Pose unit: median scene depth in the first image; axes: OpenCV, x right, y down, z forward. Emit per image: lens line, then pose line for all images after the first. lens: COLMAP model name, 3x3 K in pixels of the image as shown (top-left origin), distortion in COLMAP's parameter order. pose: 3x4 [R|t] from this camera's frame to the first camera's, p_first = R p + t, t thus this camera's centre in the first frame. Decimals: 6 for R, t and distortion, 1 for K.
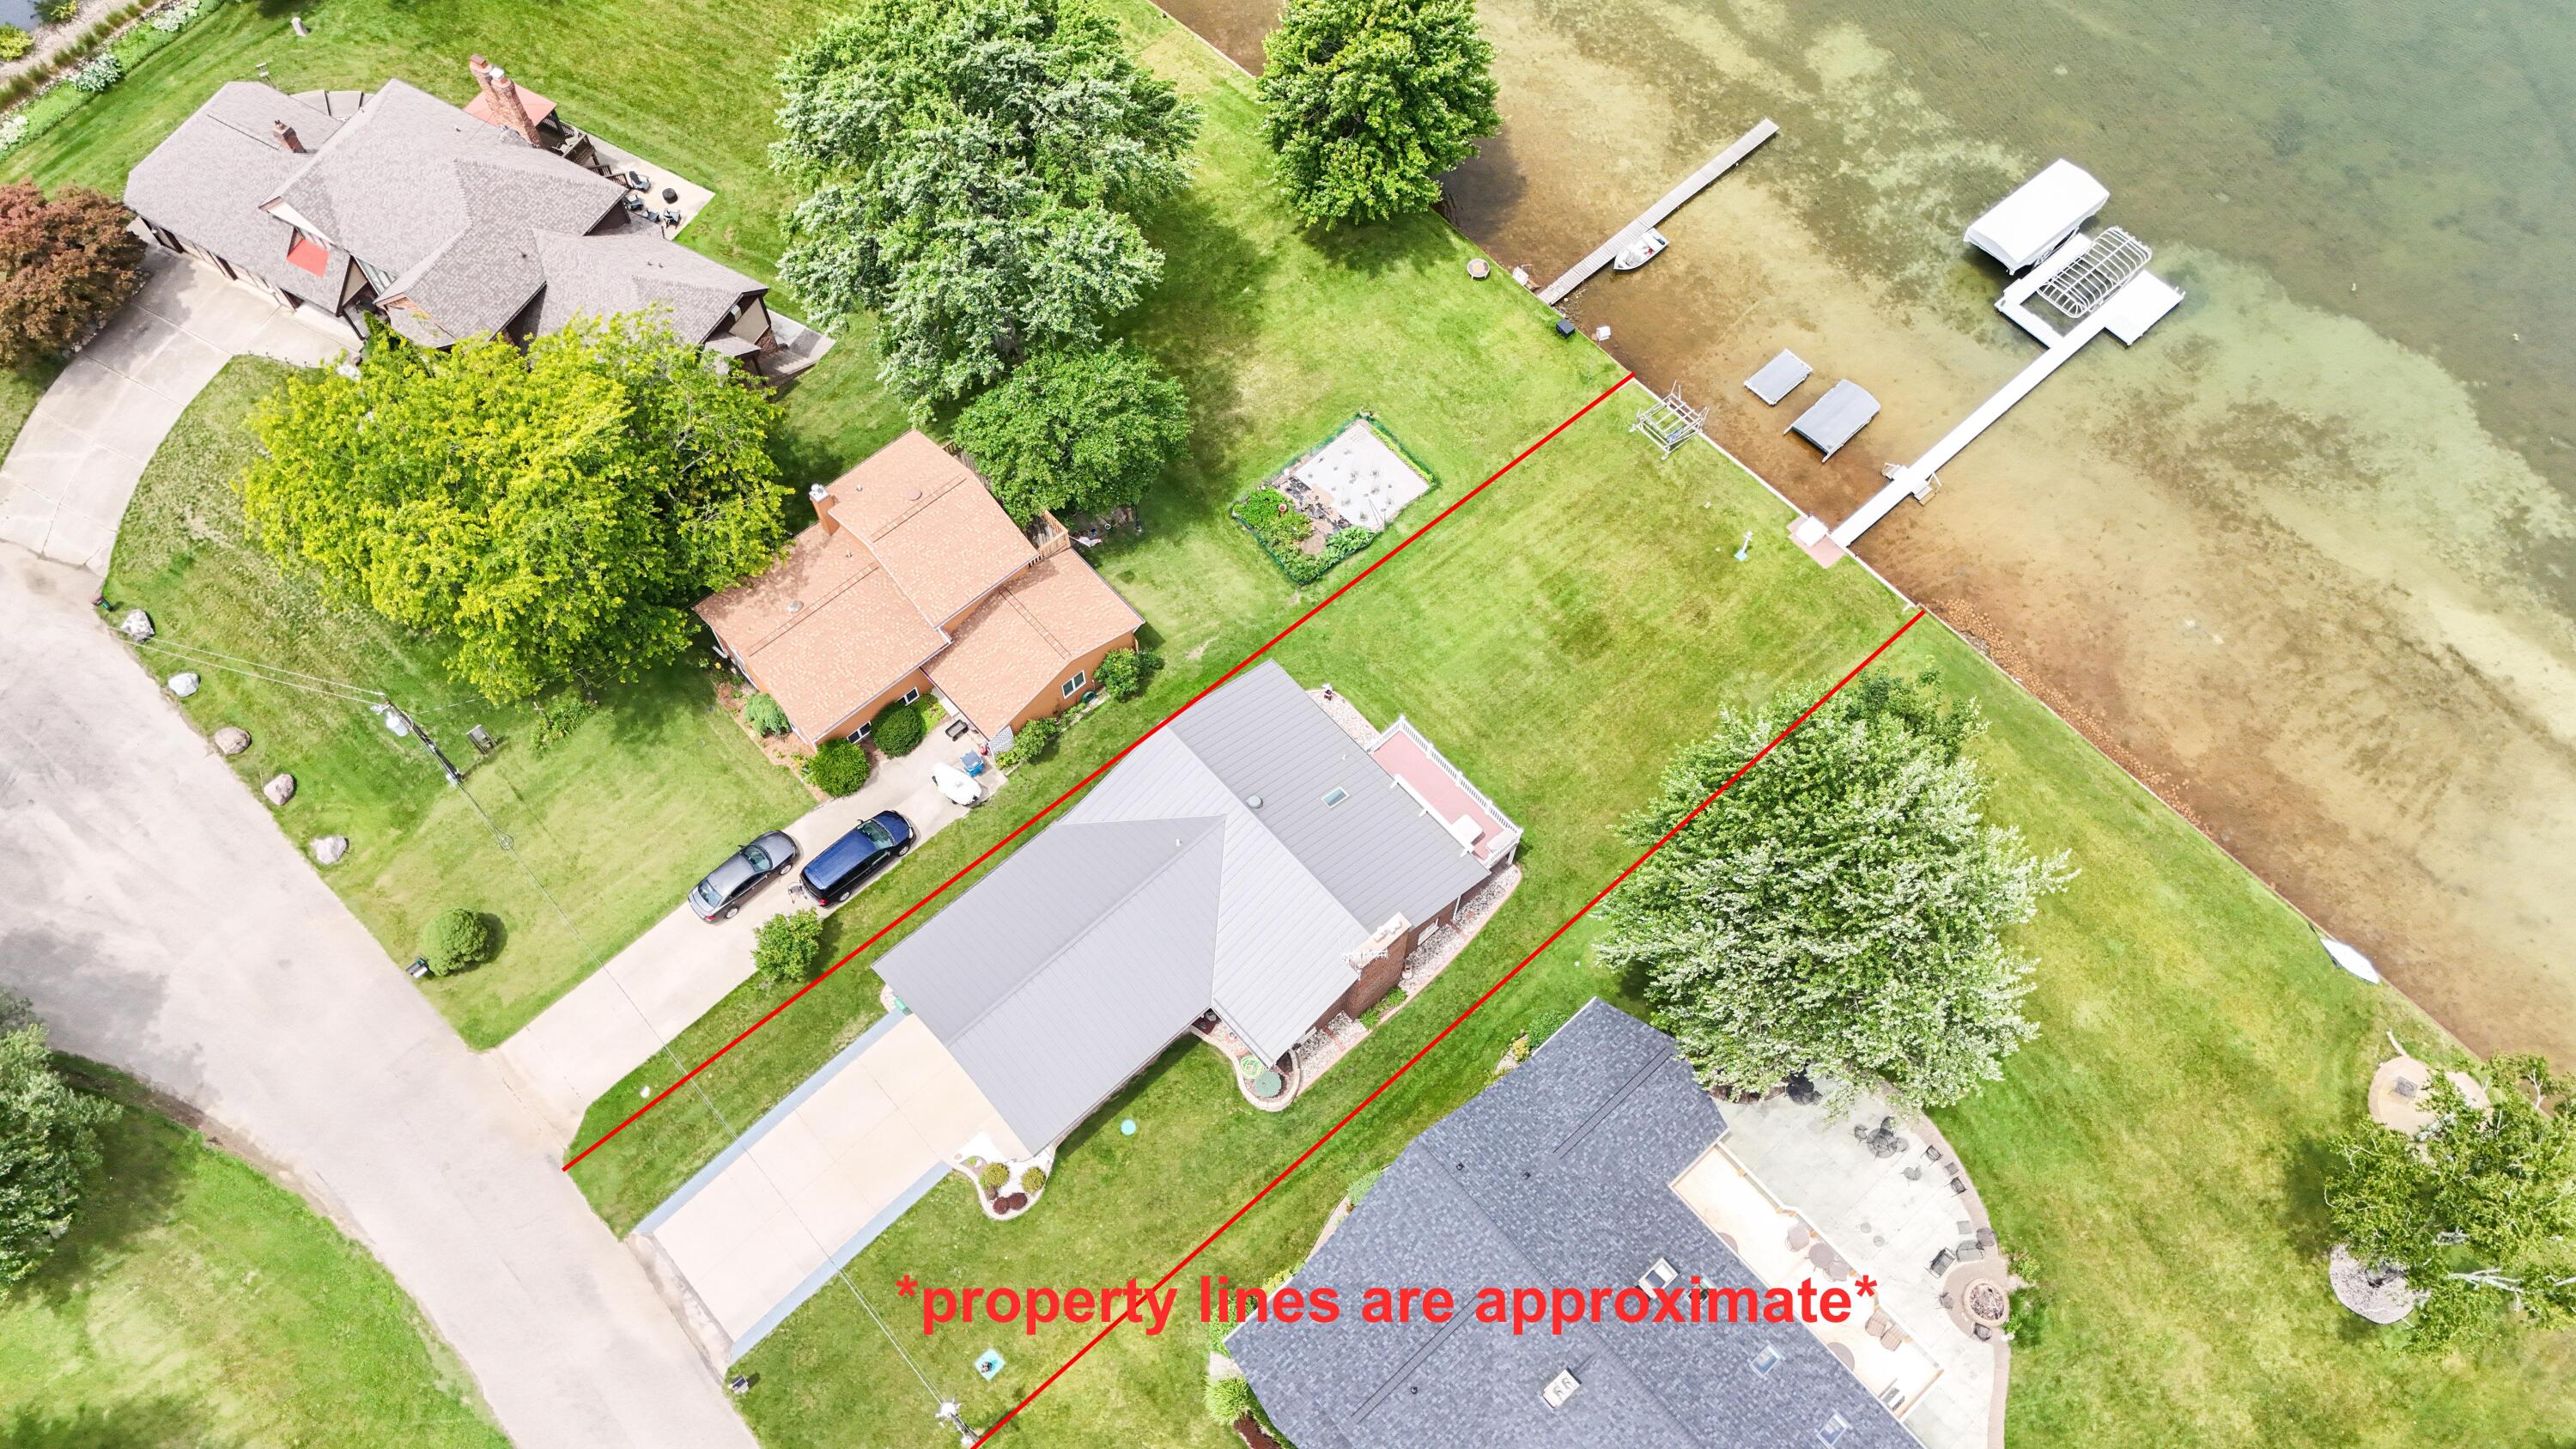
lens RADIAL K [[1896.5, 0, 1269.4], [0, 1896.5, 725.3], [0, 0, 1]] dist [0.077961, -0.071012]
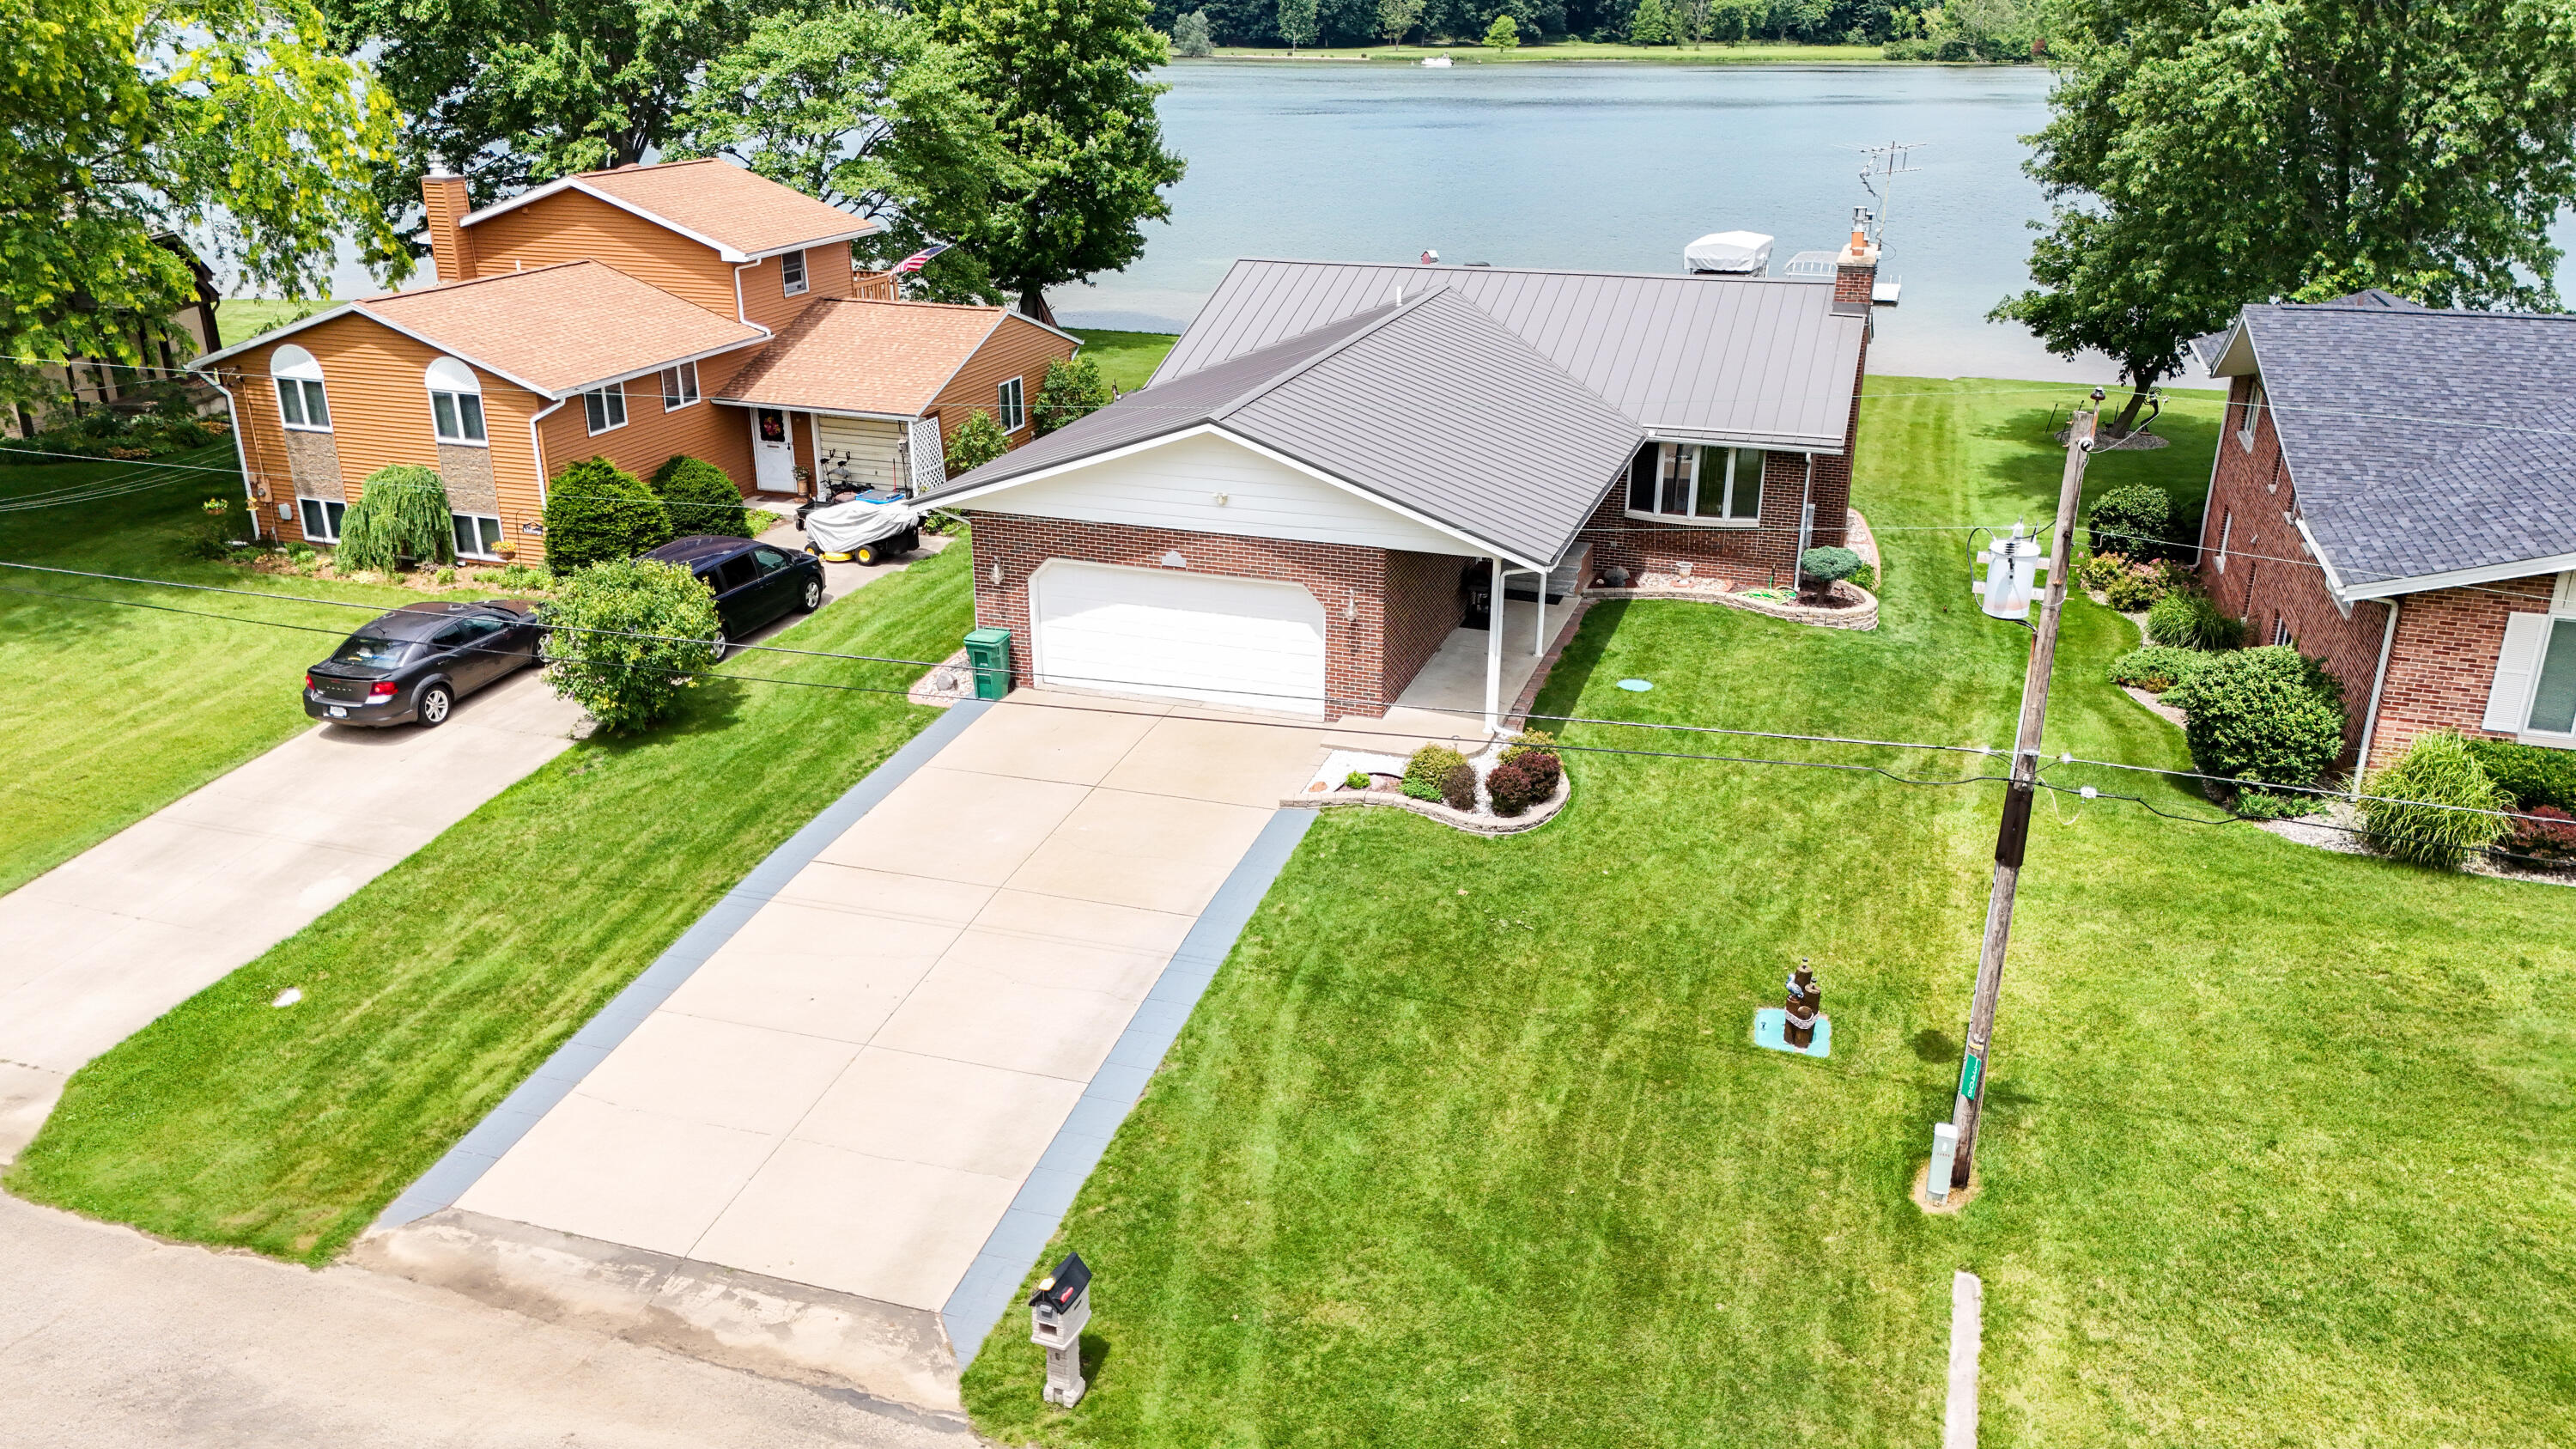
lens RADIAL K [[1896.5, 0, 1280.1], [0, 1896.5, 722.8], [0, 0, 1]] dist [0.077961, -0.071012]
pose [[0.870308, -0.178909, 0.458864, -0.303737], [0.440460, 0.699600, -0.562632, 0.381149], [-0.220361, 0.691774, 0.687670, 0.684237]]
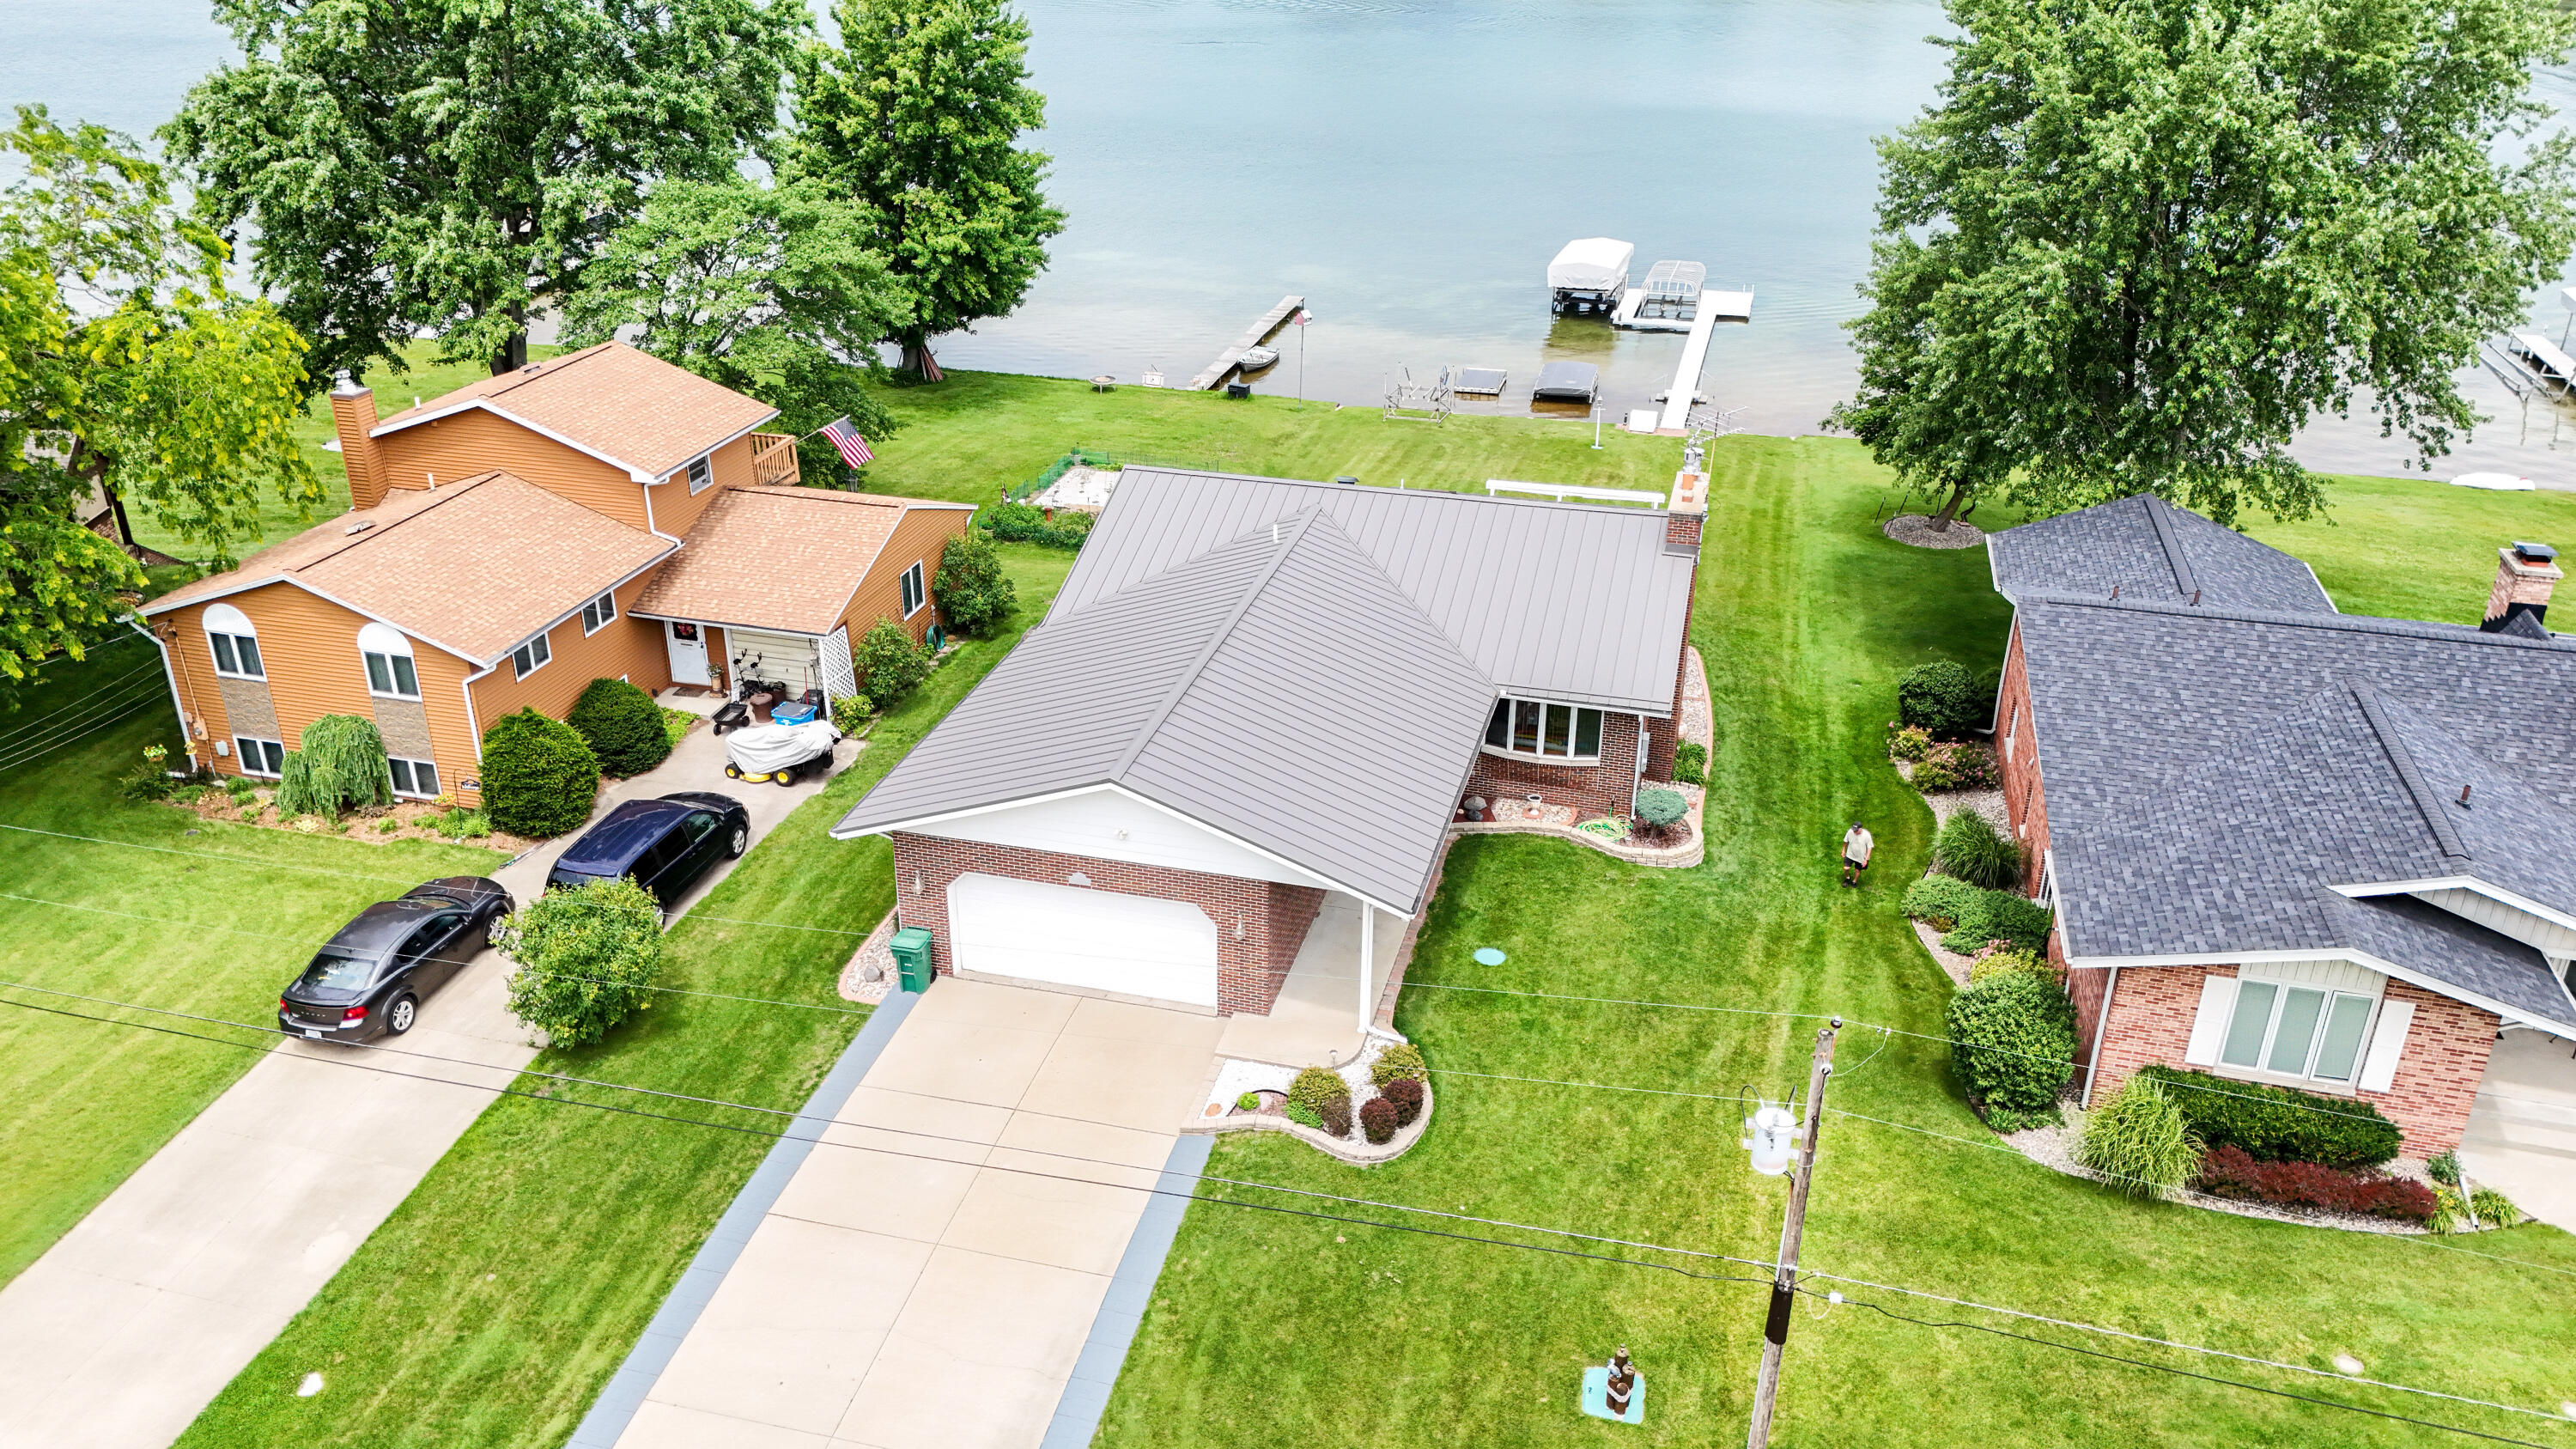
lens RADIAL K [[1896.5, 0, 1281.1], [0, 1896.5, 719.9], [0, 0, 1]] dist [0.077961, -0.071012]
pose [[0.836584, -0.235299, 0.494735, -0.305989], [0.487589, 0.731522, -0.476584, 0.336475], [-0.249770, 0.639930, 0.726708, 0.590382]]
